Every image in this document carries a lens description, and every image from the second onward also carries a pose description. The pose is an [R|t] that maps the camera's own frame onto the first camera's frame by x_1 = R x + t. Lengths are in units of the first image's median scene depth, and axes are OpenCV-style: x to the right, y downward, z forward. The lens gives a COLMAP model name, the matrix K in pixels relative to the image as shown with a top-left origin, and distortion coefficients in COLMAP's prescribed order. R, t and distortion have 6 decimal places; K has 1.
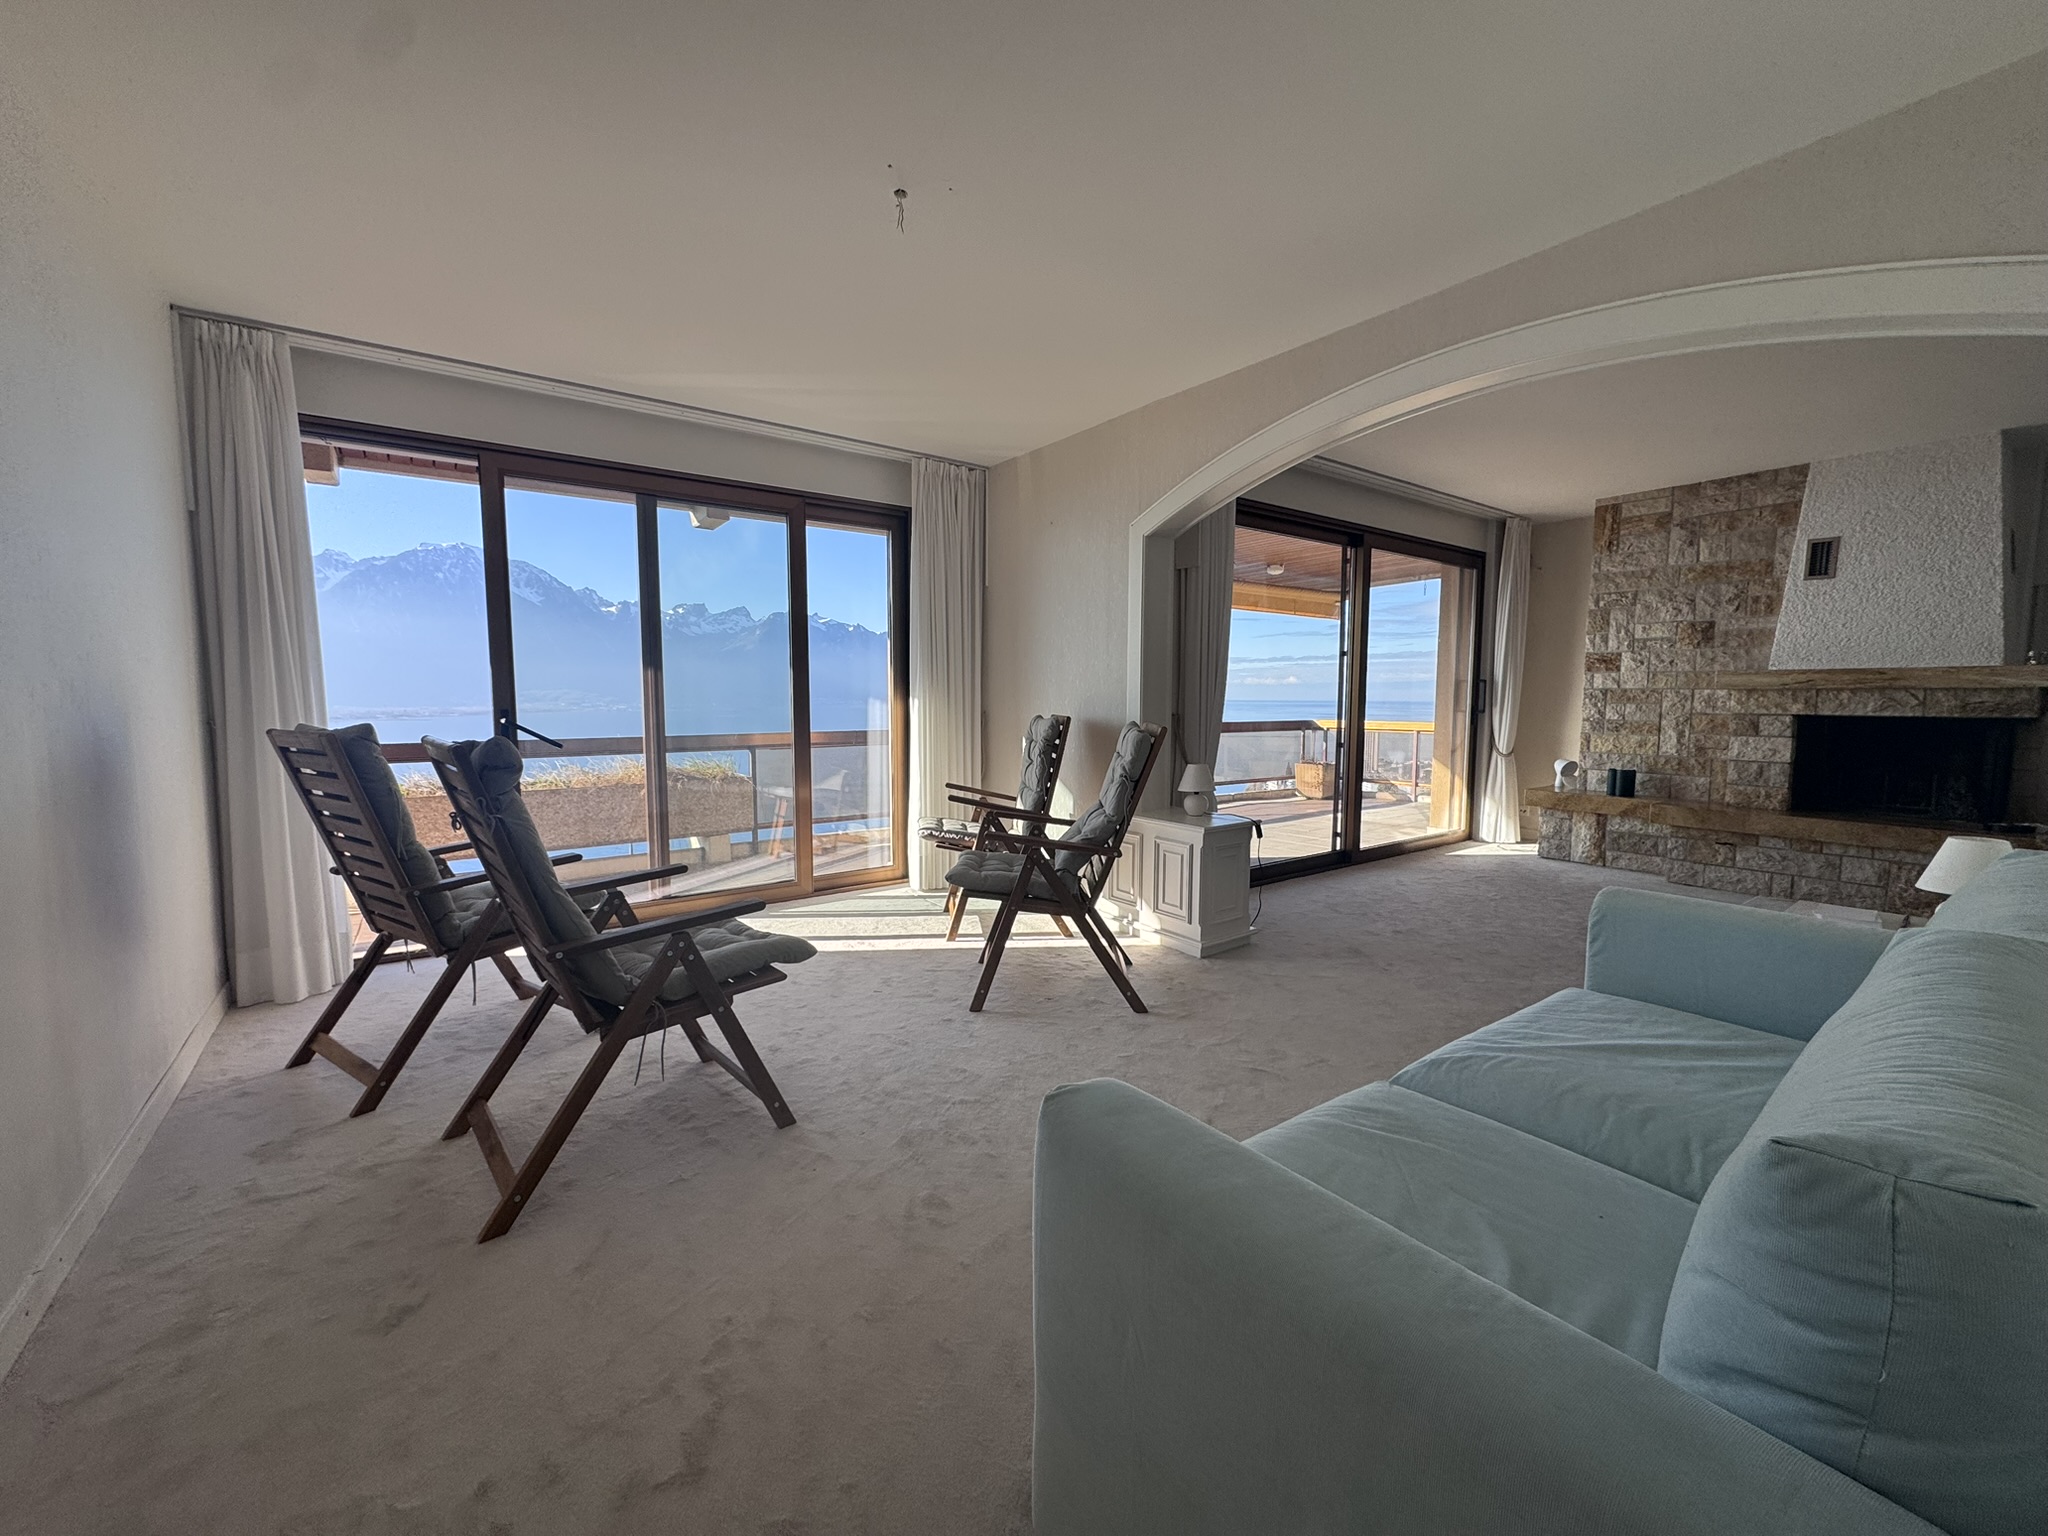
lens RADIAL K [[822.5, 0, 1026.0], [0, 822.5, 773.2], [0, 0, 1]] dist [-0.000356, 0.000264]
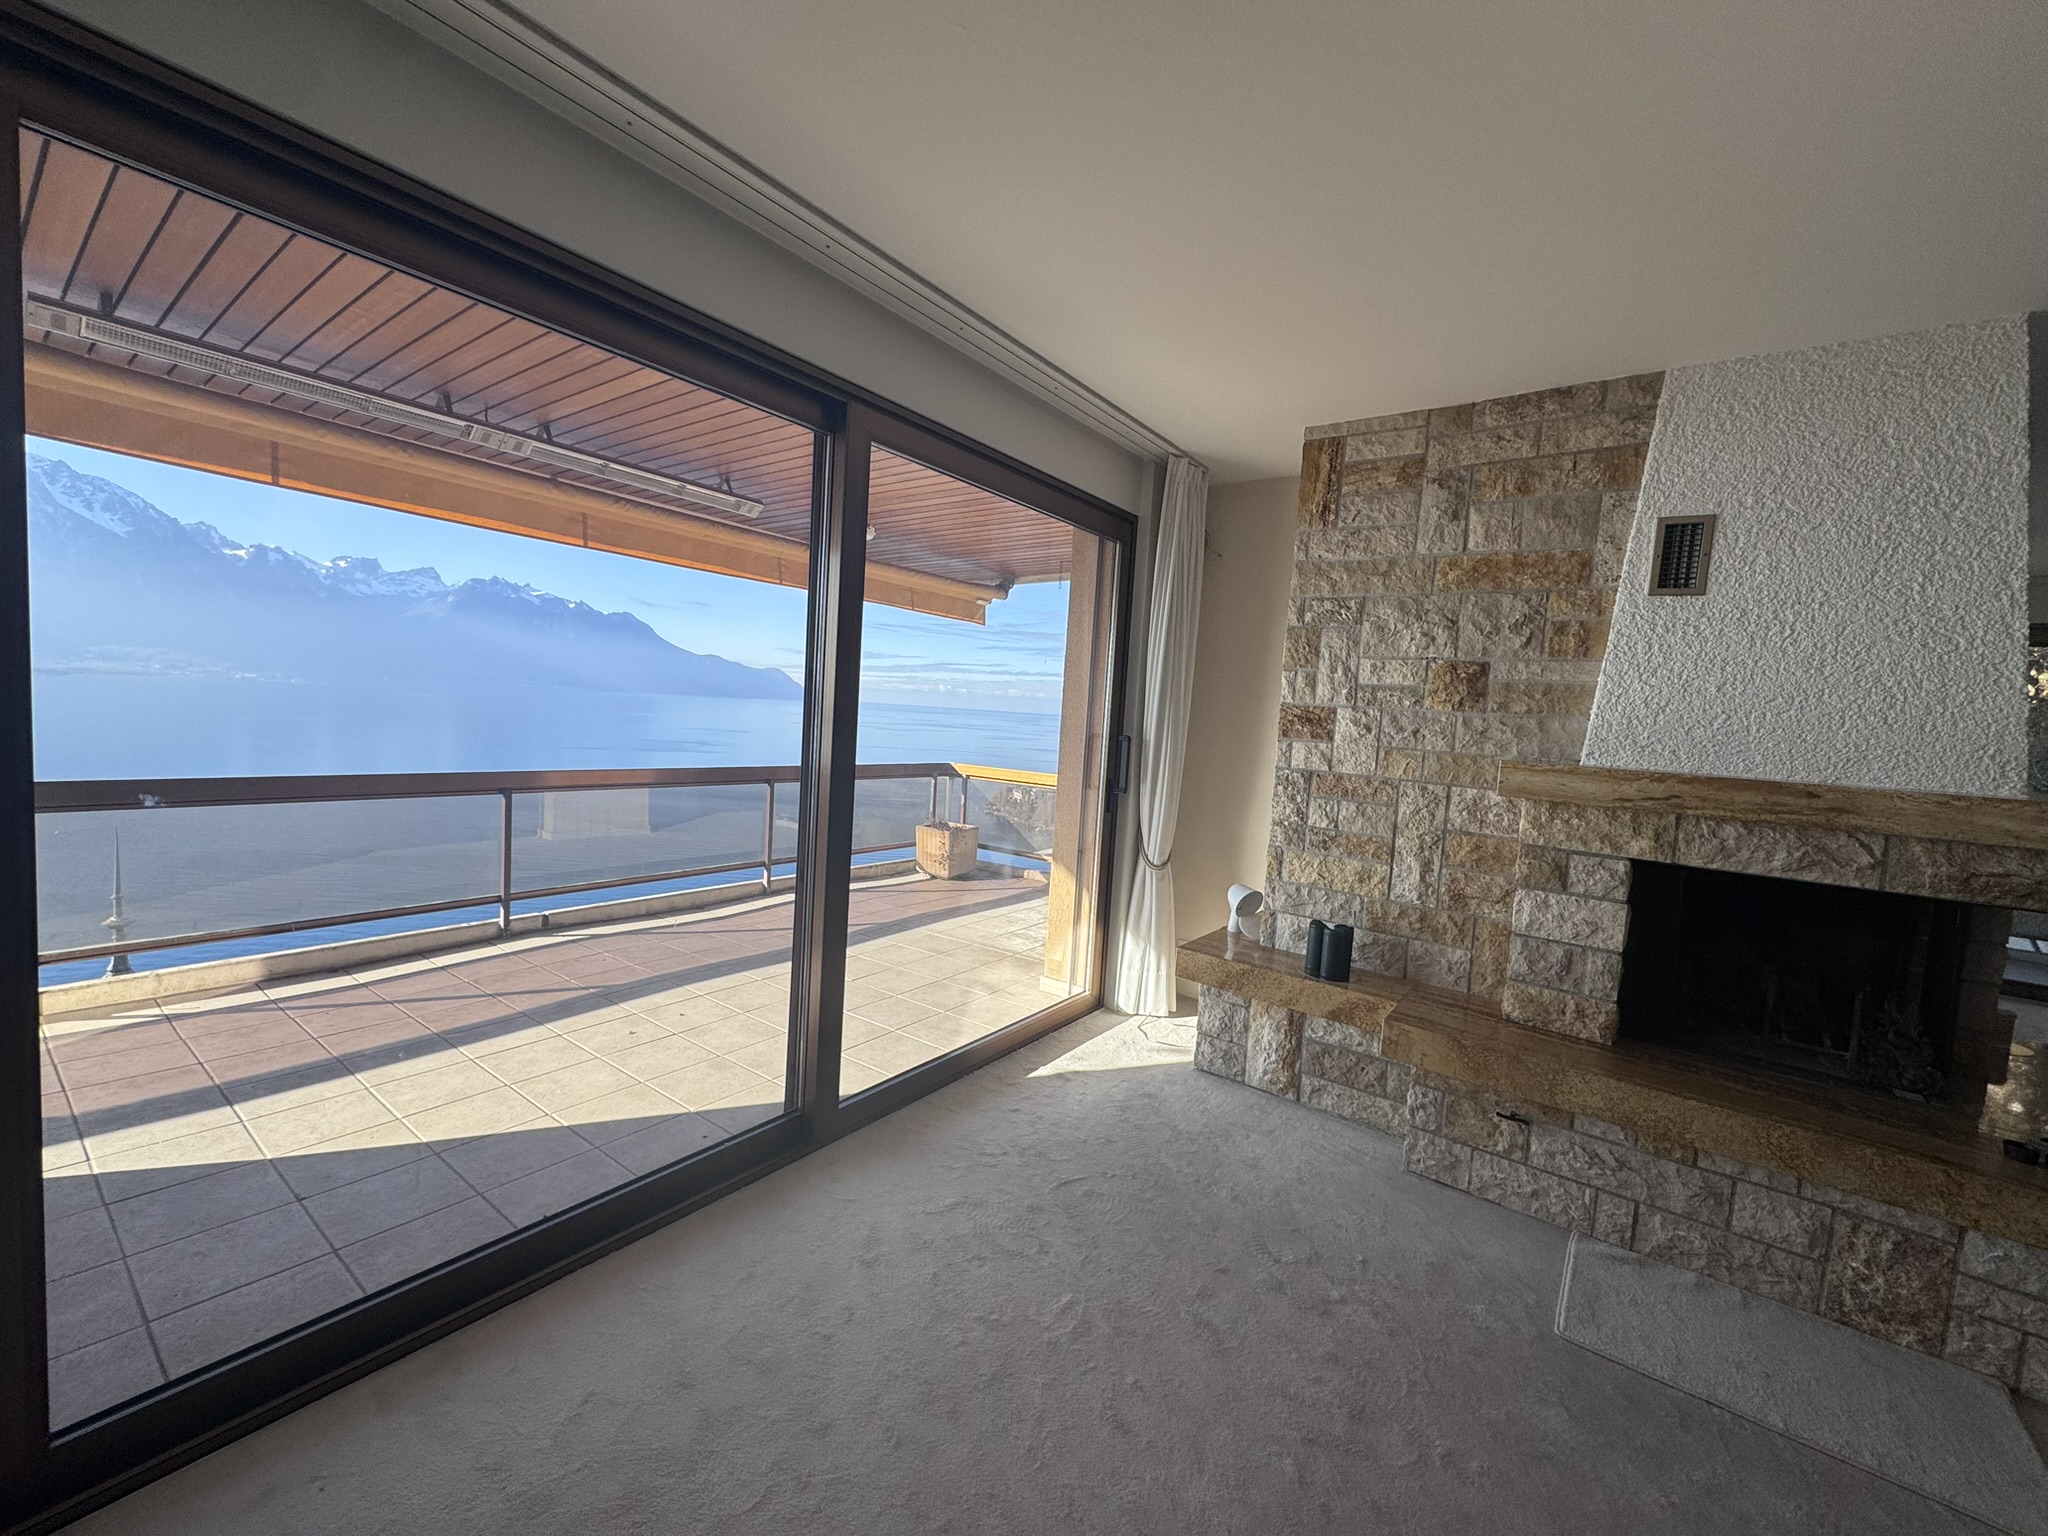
lens RADIAL K [[822.5, 0, 1029.7], [0, 822.5, 777.0], [0, 0, 1]] dist [-0.000356, 0.000264]
pose [[0.954096, 0.033990, 0.297565, 0.374884], [-0.033384, 0.999417, -0.007119, -0.091873], [-0.297634, -0.003141, 0.954675, 0.548673]]
